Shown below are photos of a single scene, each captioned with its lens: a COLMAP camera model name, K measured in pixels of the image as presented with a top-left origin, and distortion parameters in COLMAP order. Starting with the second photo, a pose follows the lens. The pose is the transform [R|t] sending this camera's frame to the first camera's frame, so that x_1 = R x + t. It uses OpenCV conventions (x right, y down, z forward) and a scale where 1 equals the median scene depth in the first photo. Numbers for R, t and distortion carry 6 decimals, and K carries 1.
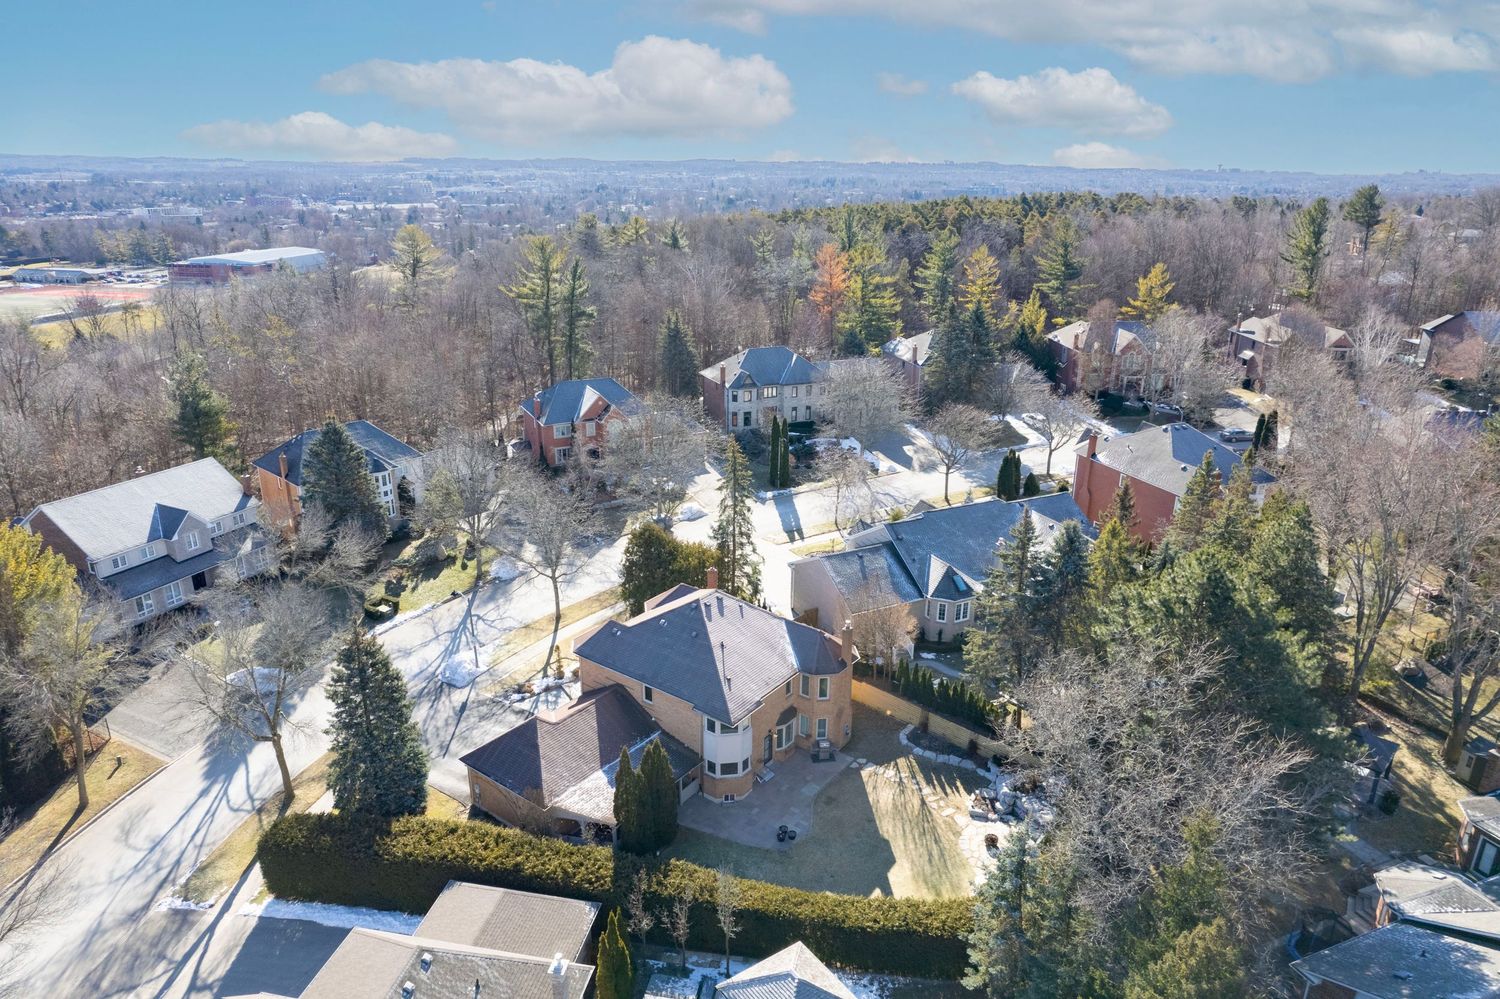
lens RADIAL K [[965.6, 0, 756.8], [0, 965.6, 500.3], [0, 0, 1]] dist [-0.072144, 0.065086]
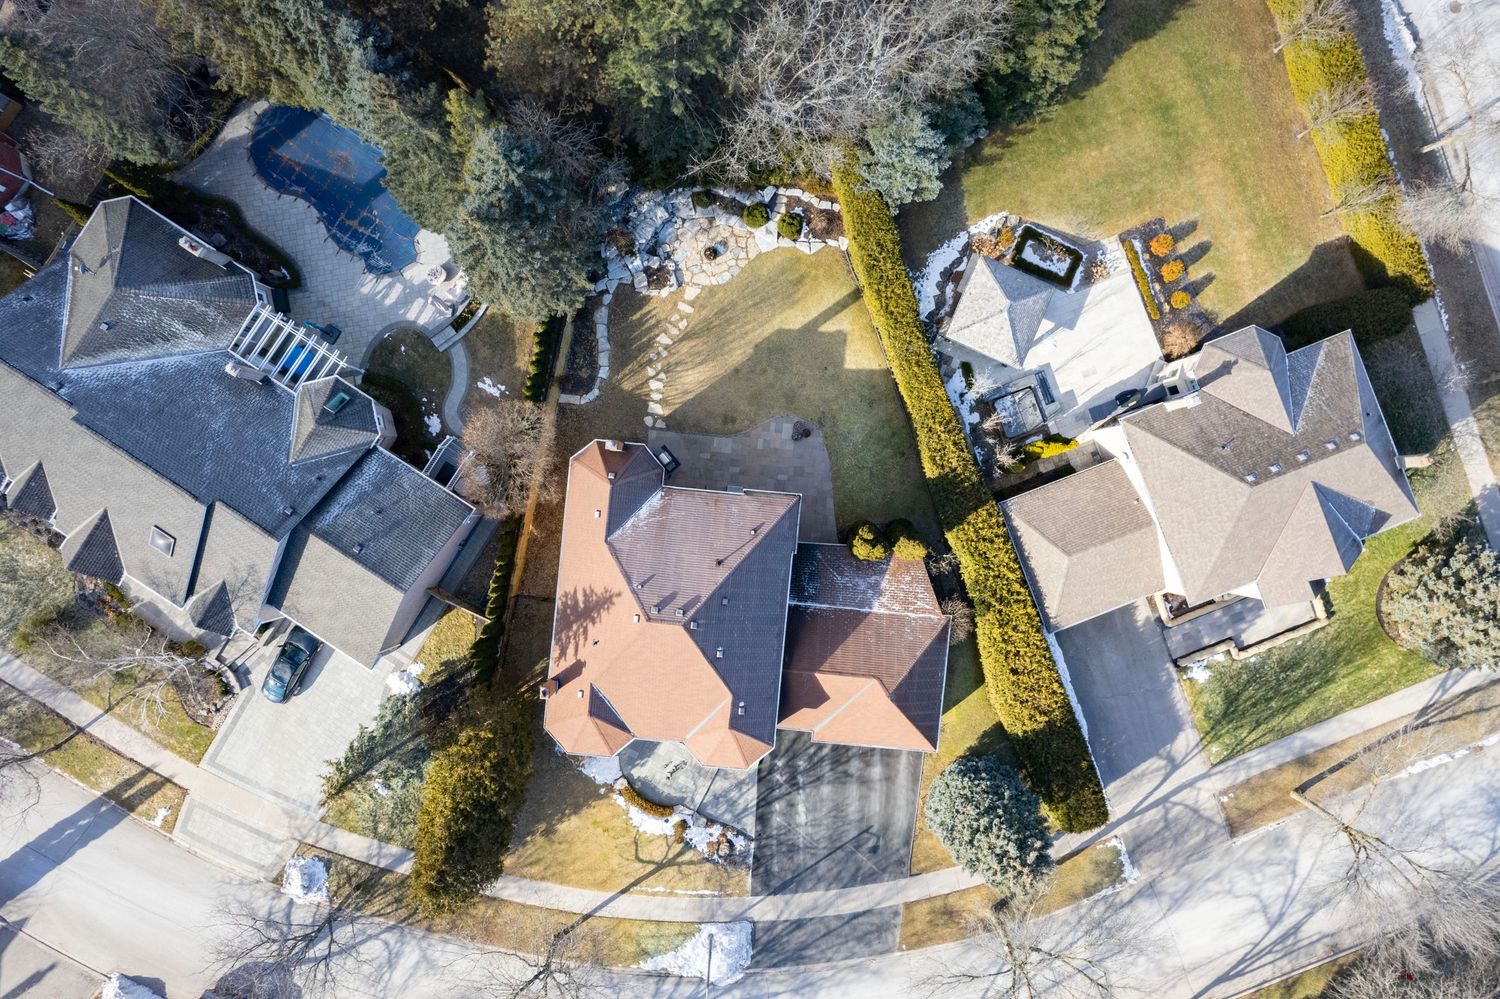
lens RADIAL K [[965.6, 0, 756.8], [0, 965.6, 500.3], [0, 0, 1]] dist [-0.072144, 0.065086]
pose [[-0.514059, -0.857649, -0.013476, 0.004420], [0.277931, -0.181408, 0.943316, -0.556495], [-0.811479, 0.481175, 0.331622, 0.628332]]
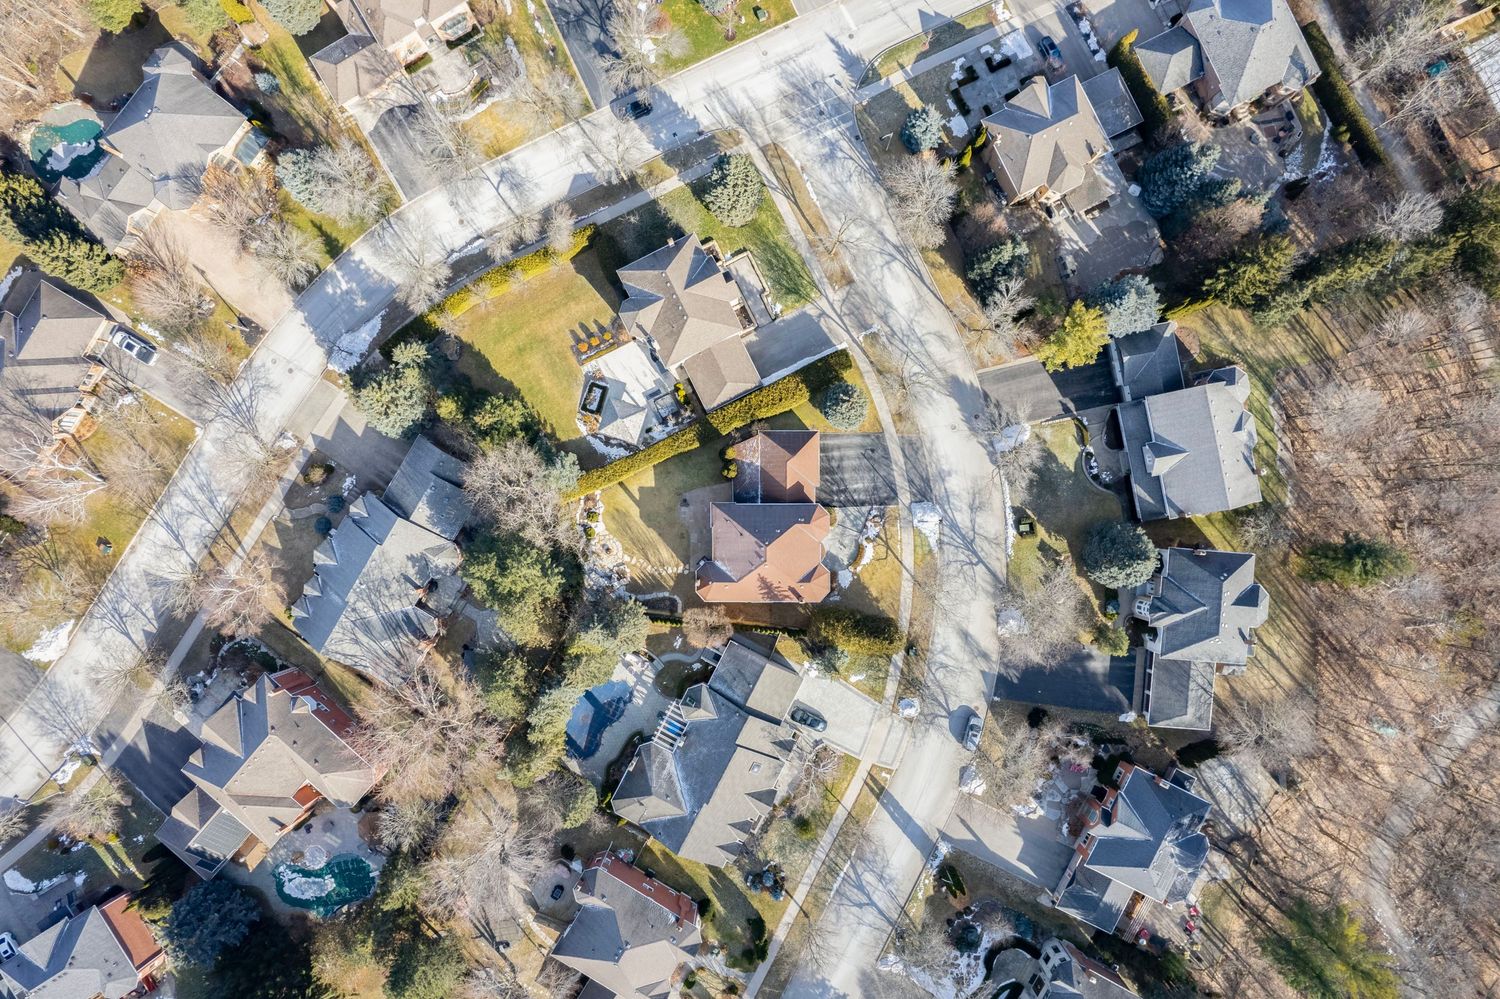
lens RADIAL K [[965.6, 0, 756.8], [0, 965.6, 500.3], [0, 0, 1]] dist [-0.072144, 0.065086]
pose [[-0.804179, 0.594365, -0.005097, -0.085766], [-0.201703, -0.264820, 0.942967, -1.574823], [0.559117, 0.759342, 0.332848, 0.284036]]
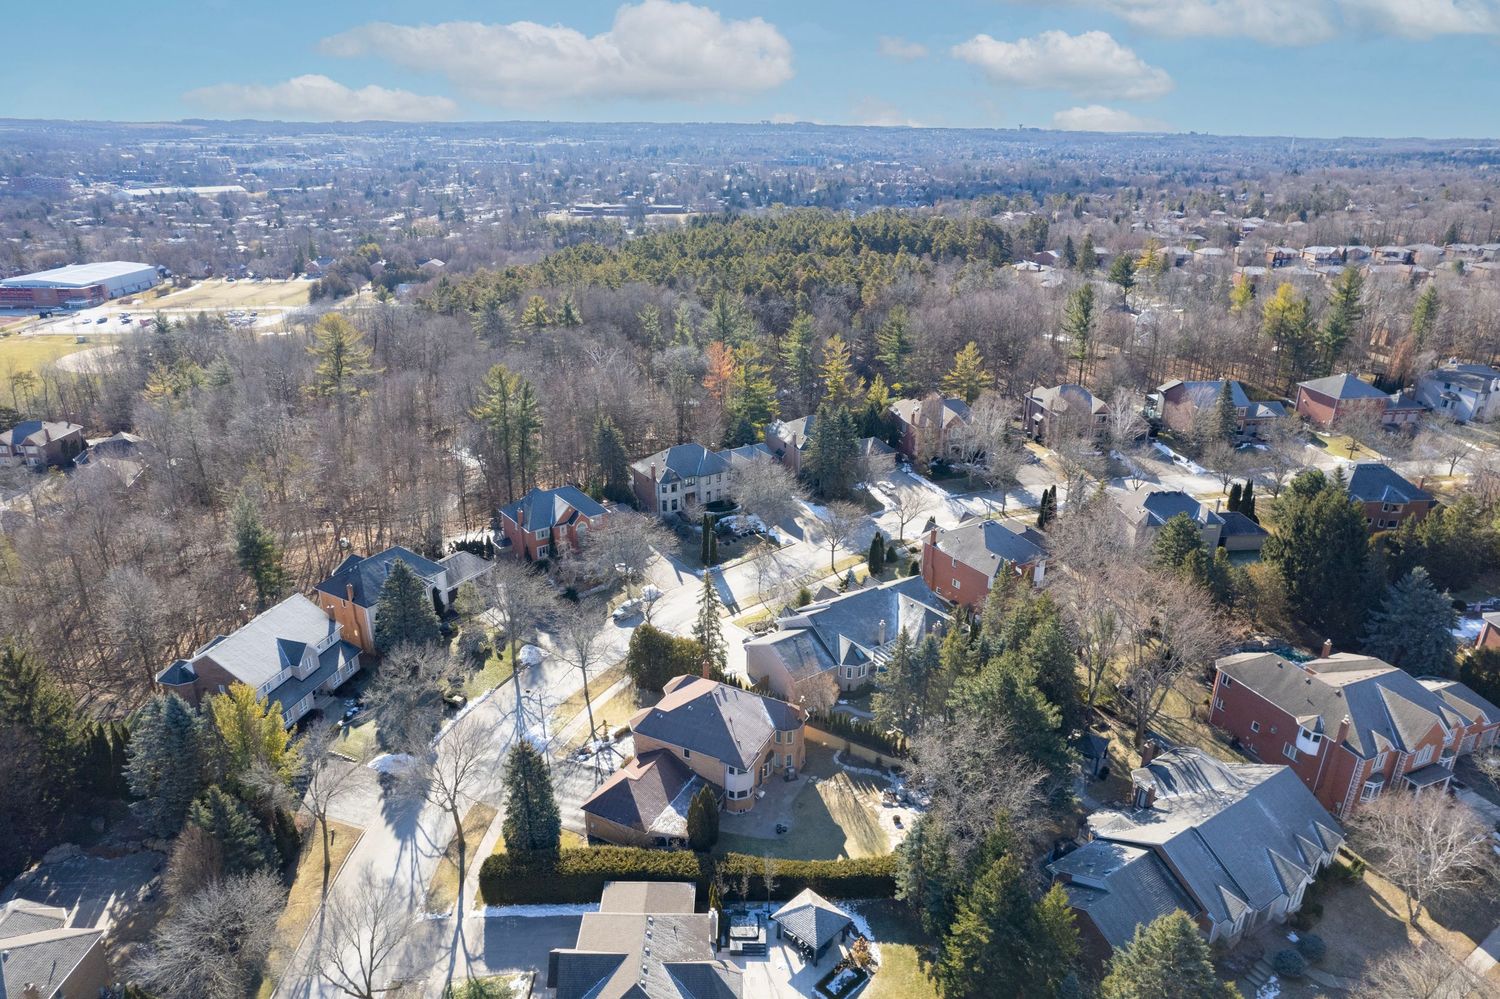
lens RADIAL K [[965.6, 0, 756.8], [0, 965.6, 500.3], [0, 0, 1]] dist [-0.072144, 0.065086]
pose [[0.983829, -0.066323, 0.166379, -0.222519], [0.059304, 0.997142, 0.046808, -0.276867], [-0.169008, -0.036184, 0.984950, -0.569874]]
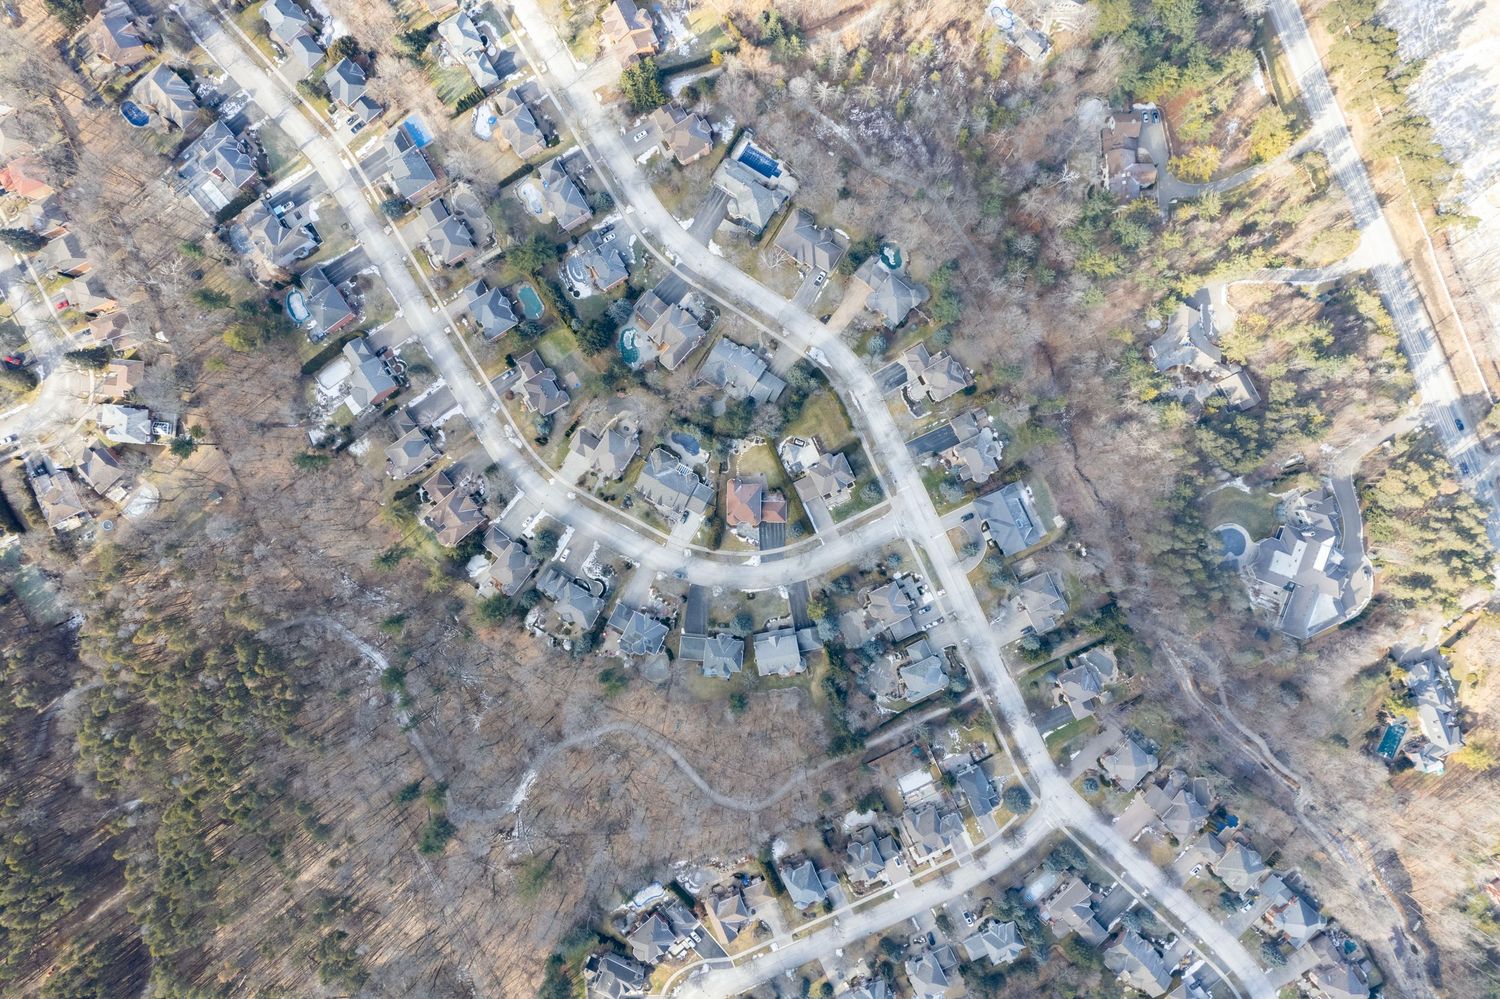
lens RADIAL K [[965.6, 0, 756.8], [0, 965.6, 500.3], [0, 0, 1]] dist [-0.072144, 0.065086]
pose [[-0.583013, -0.812458, -0.002744, -0.063707], [0.274553, -0.200193, 0.940502, -4.931902], [-0.764668, 0.547571, 0.339778, -0.916806]]
